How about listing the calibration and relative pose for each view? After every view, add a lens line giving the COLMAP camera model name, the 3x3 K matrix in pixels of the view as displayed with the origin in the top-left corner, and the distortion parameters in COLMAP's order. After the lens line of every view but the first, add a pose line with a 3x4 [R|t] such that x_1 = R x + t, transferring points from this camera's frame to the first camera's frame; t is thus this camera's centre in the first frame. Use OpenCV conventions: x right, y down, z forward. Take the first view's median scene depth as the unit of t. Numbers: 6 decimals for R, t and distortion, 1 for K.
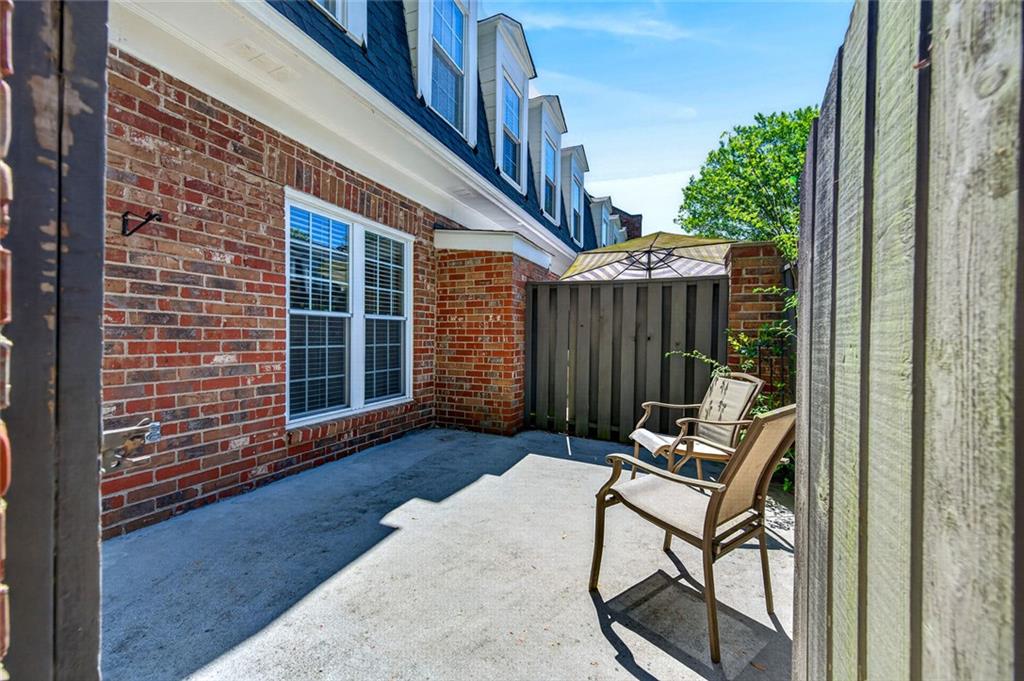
lens RADIAL K [[407.3, 0, 514.0], [0, 407.3, 340.1], [0, 0, 1]] dist [0.003706, -0.001097]
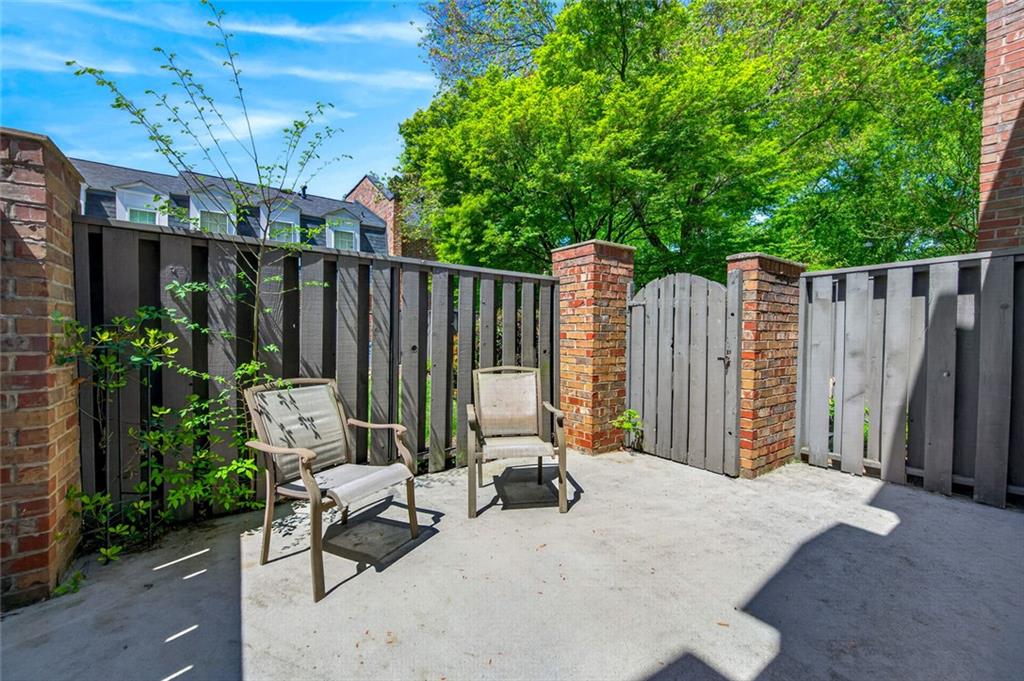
lens RADIAL K [[407.3, 0, 514.6], [0, 407.3, 338.5], [0, 0, 1]] dist [0.003706, -0.001097]
pose [[-0.864444, -0.029011, 0.501891, -0.287261], [-0.015057, 0.999380, 0.031835, -0.037156], [-0.502503, 0.019963, -0.864345, 1.839710]]
